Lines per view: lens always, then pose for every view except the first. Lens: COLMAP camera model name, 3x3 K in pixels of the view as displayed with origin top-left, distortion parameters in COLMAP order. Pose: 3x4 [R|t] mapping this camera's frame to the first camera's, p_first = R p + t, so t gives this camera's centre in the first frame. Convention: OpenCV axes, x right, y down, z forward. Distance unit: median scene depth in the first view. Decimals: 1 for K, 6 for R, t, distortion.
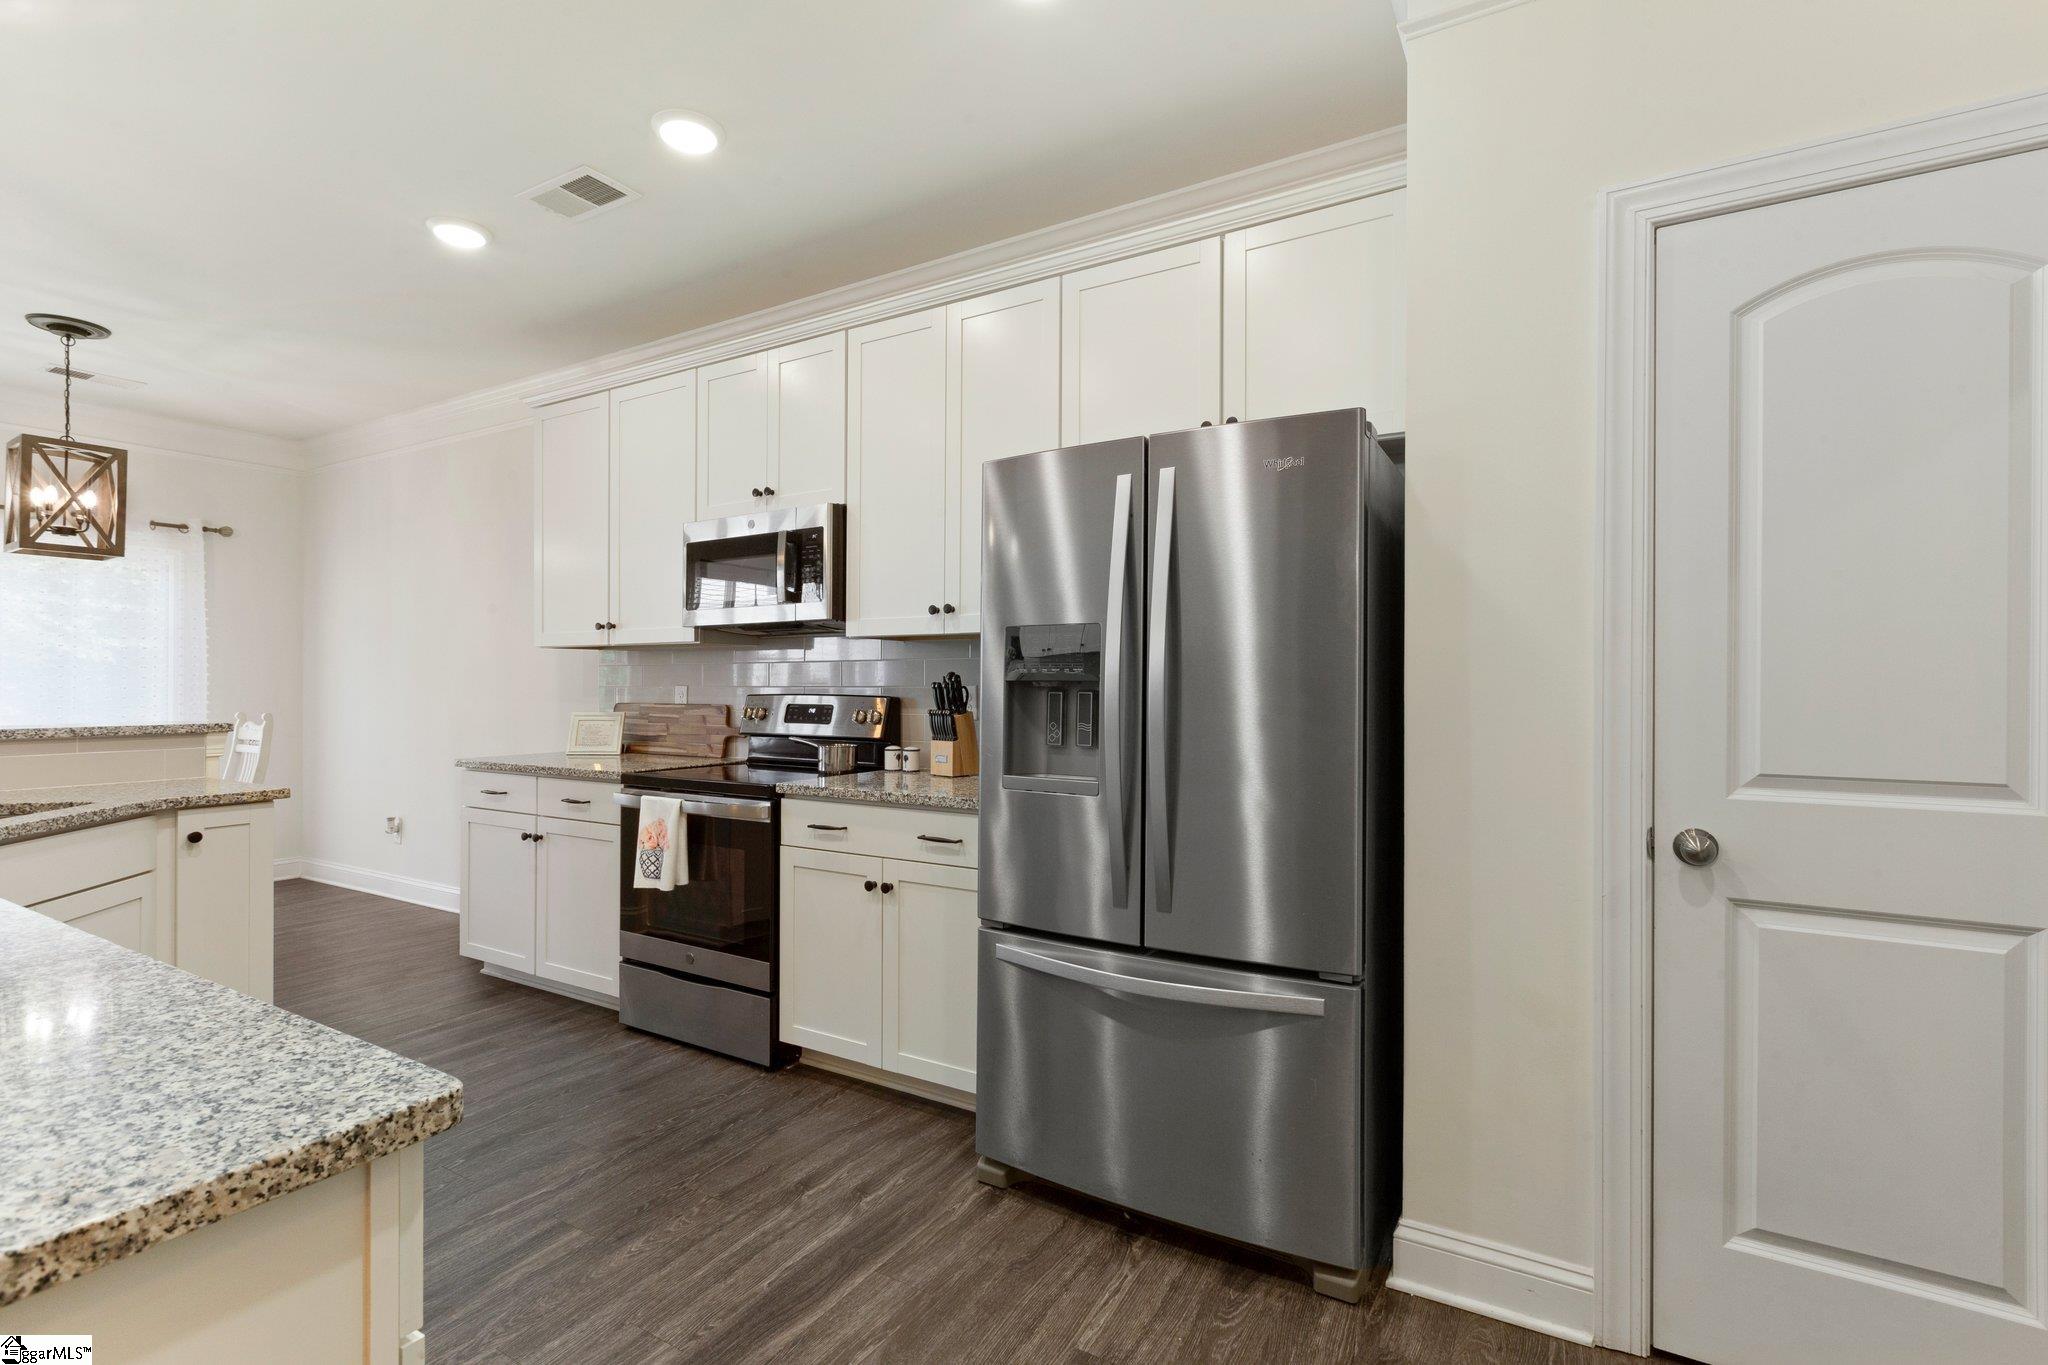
lens RADIAL K [[920.2, 0, 1040.7], [0, 920.2, 674.1], [0, 0, 1]] dist [0.002207, 0.000182]
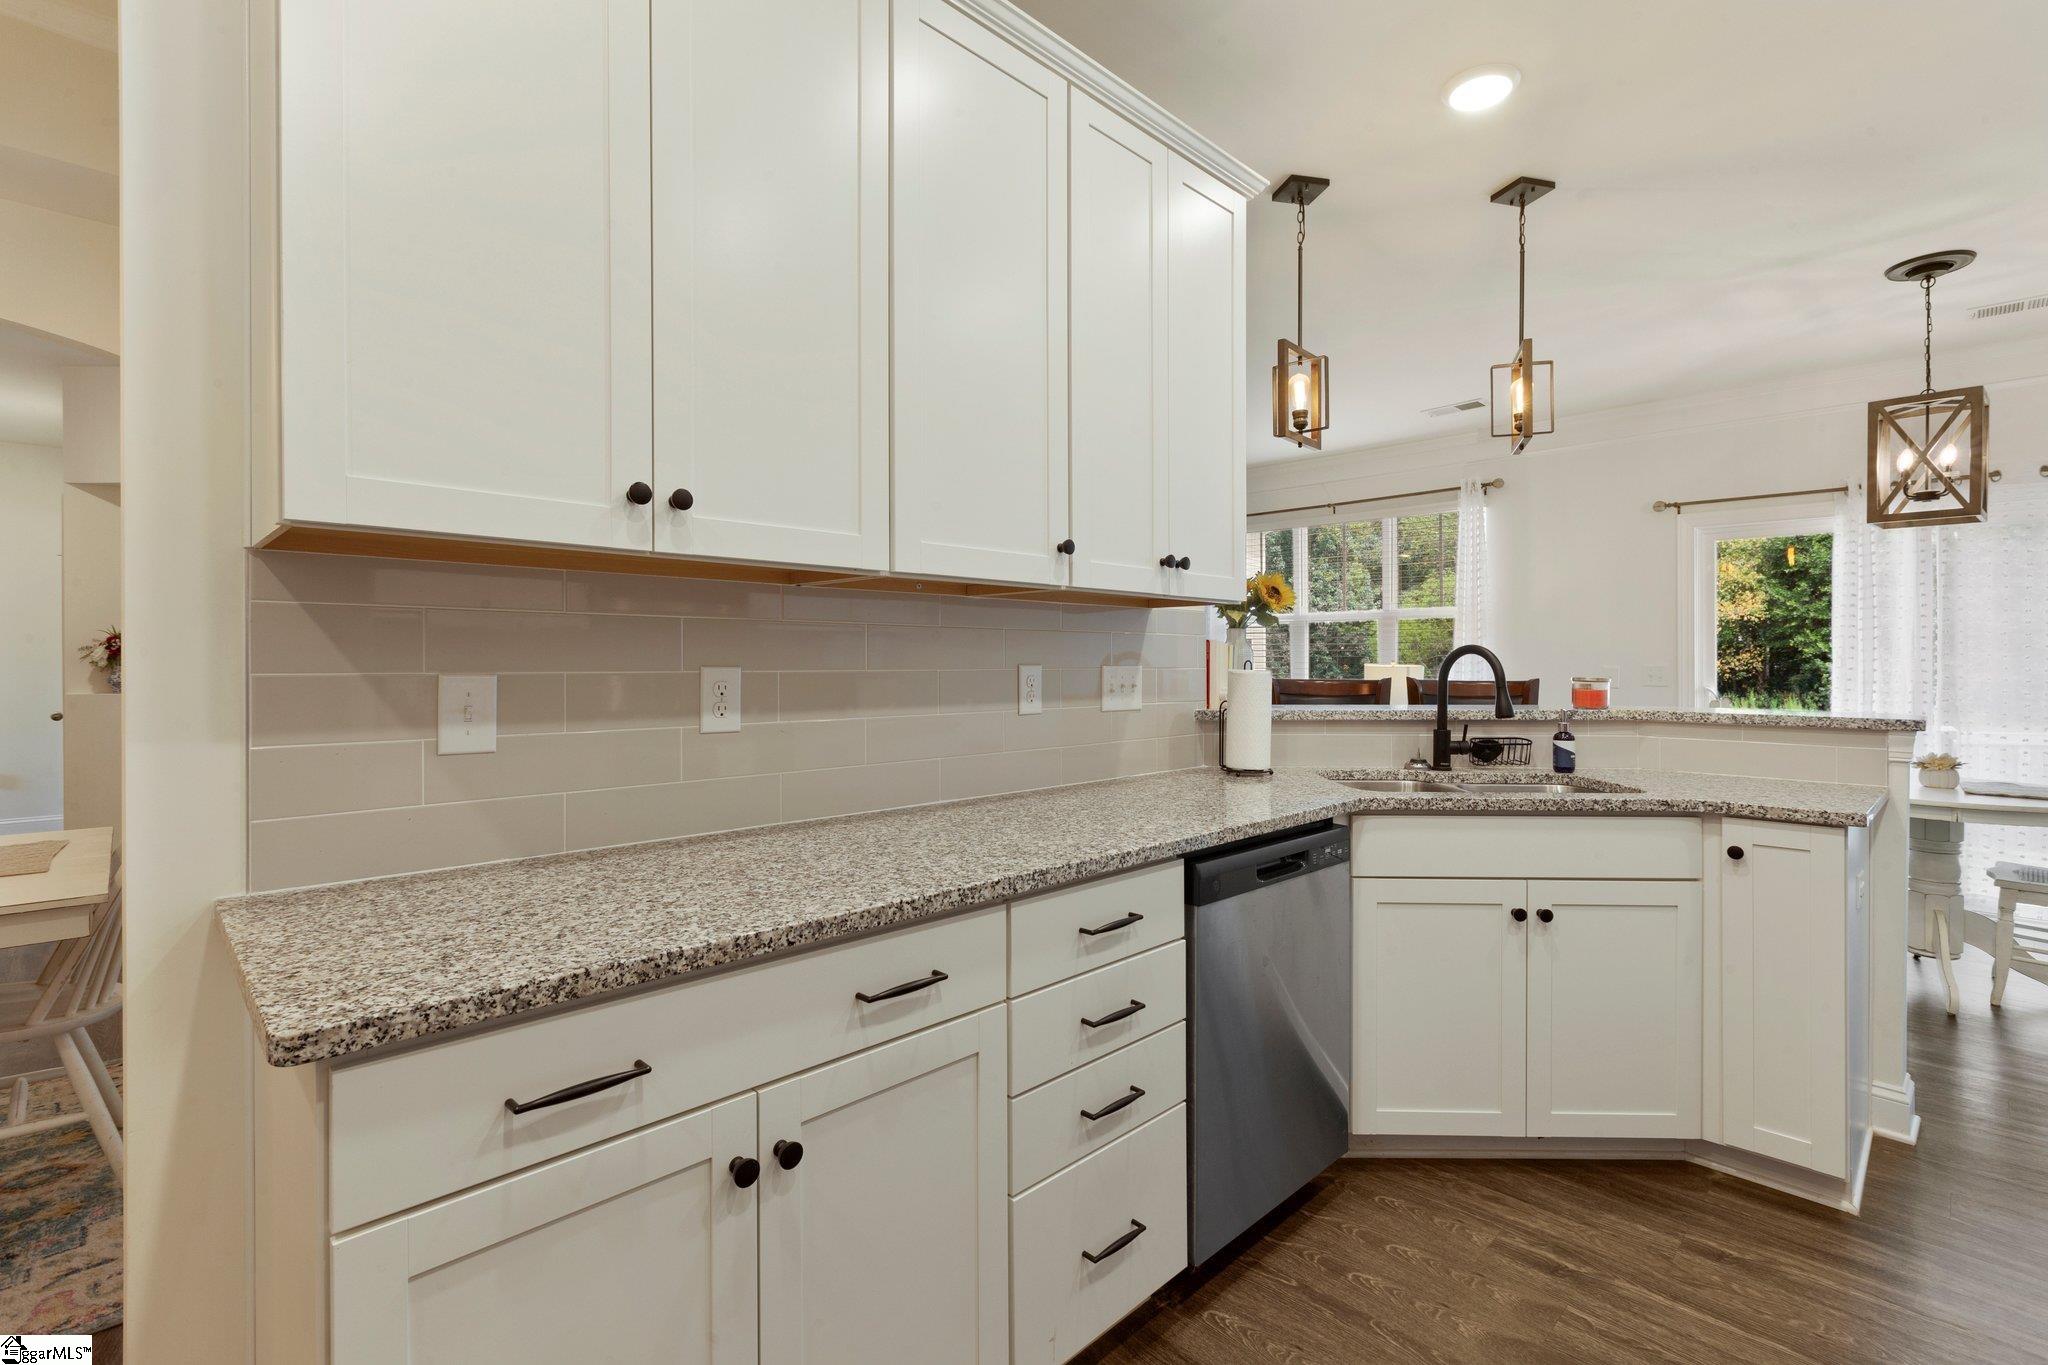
lens RADIAL K [[929.7, 0, 1030.0], [0, 929.7, 653.3], [0, 0, 1]] dist [0.007572, -0.005296]
pose [[-0.258003, -0.005682, -0.966127, 0.061950], [0.006208, 0.999952, -0.007539, -0.000948], [0.966124, -0.007943, -0.257955, 0.579392]]
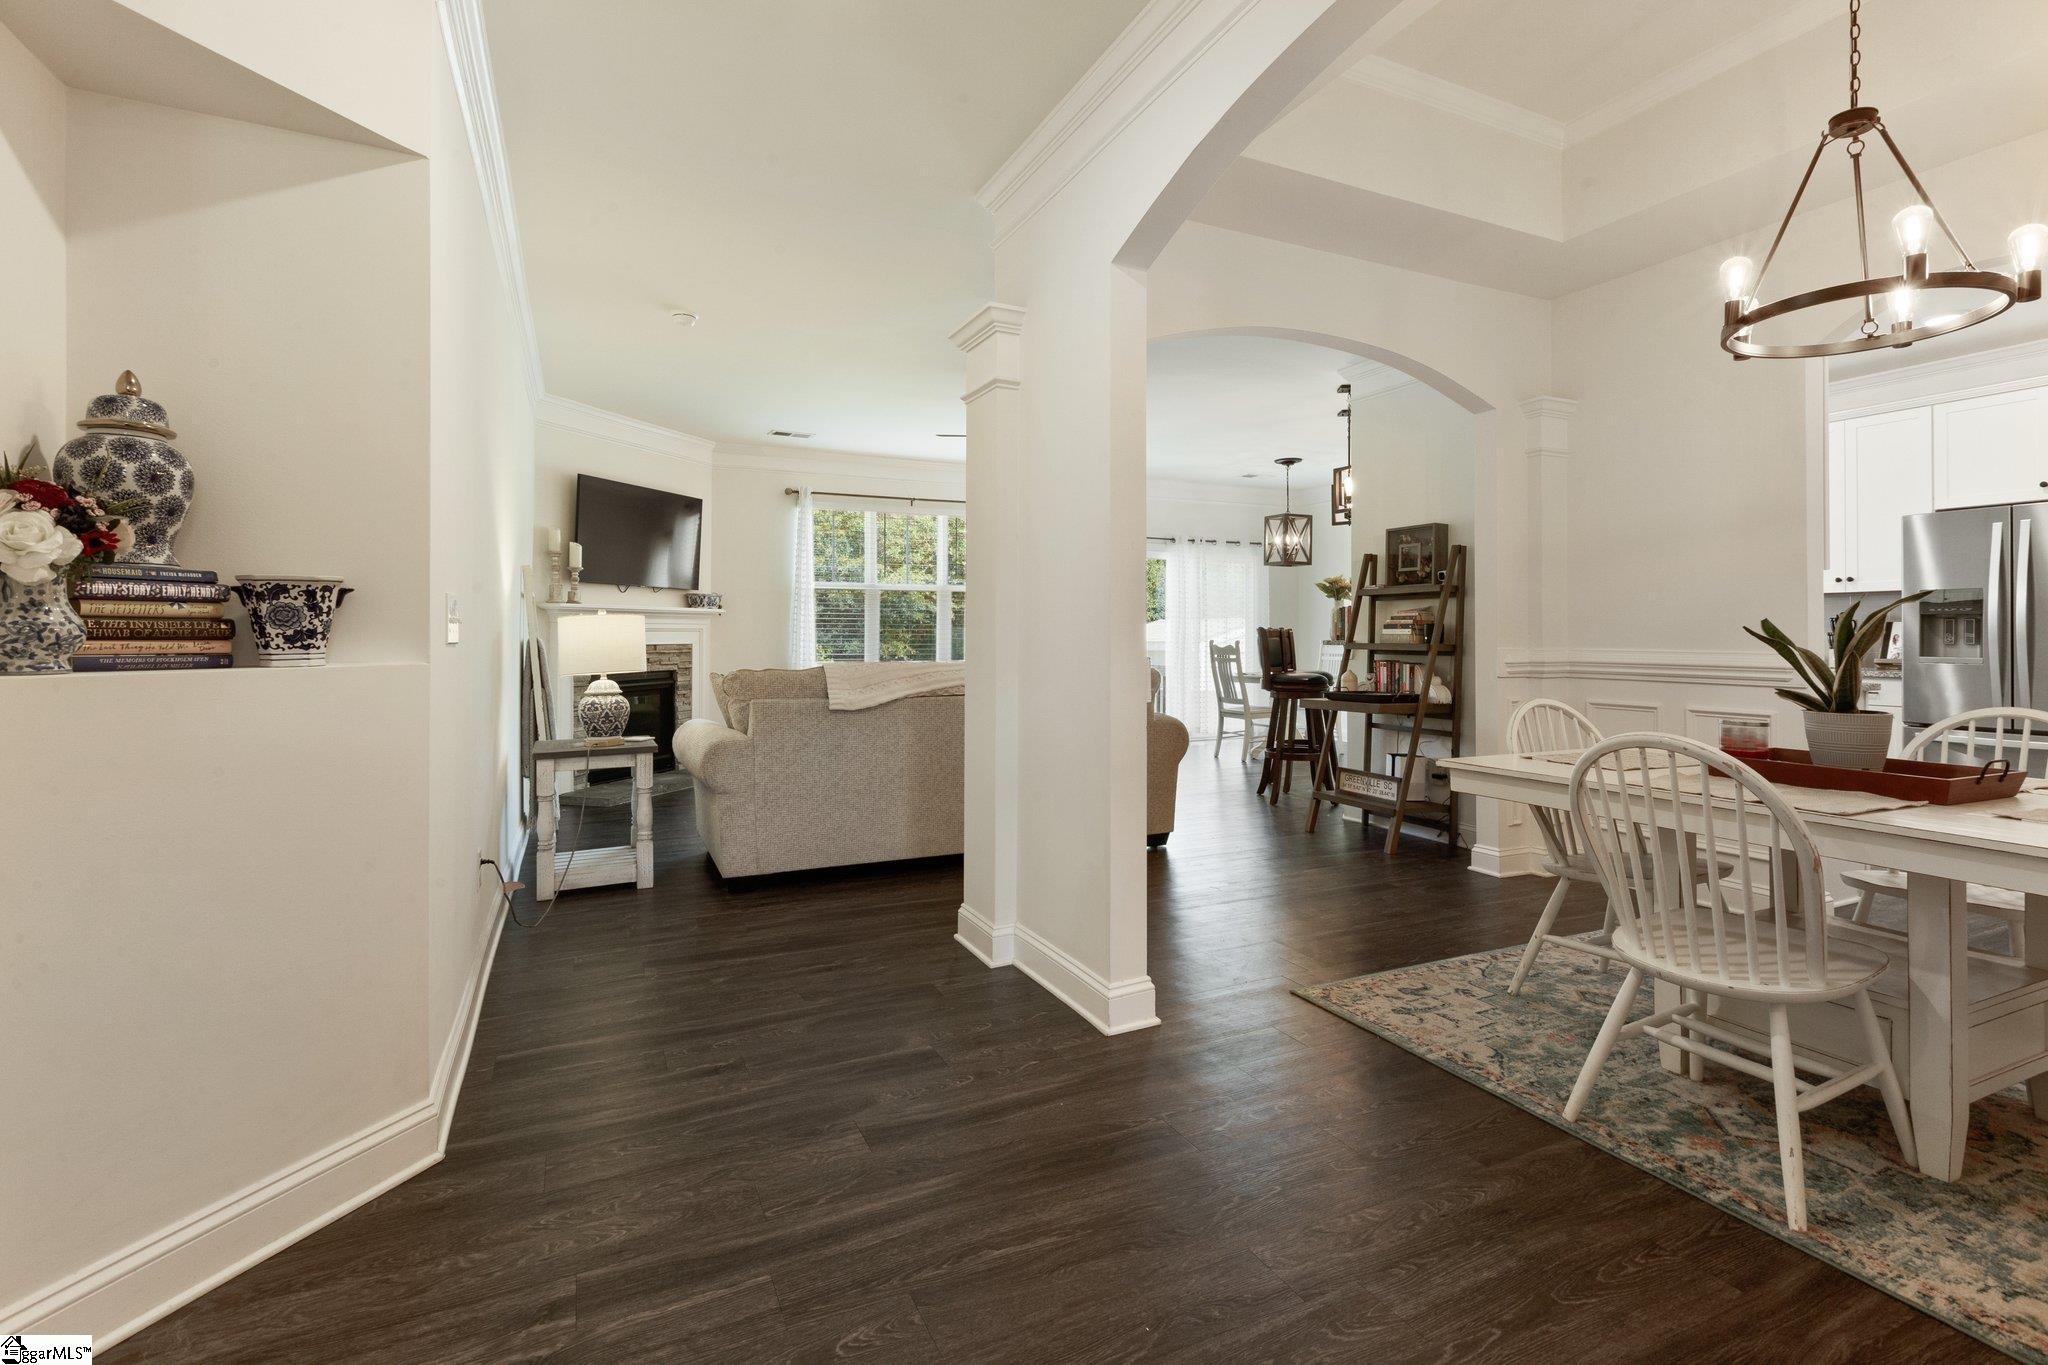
lens RADIAL K [[929.7, 0, 1030.0], [0, 929.7, 653.3], [0, 0, 1]] dist [0.007572, -0.005296]
pose [[0.825338, 0.010816, -0.564535, -0.458763], [0.004264, 0.999669, 0.025387, 0.030265], [0.564622, -0.023360, 0.825019, -1.753895]]
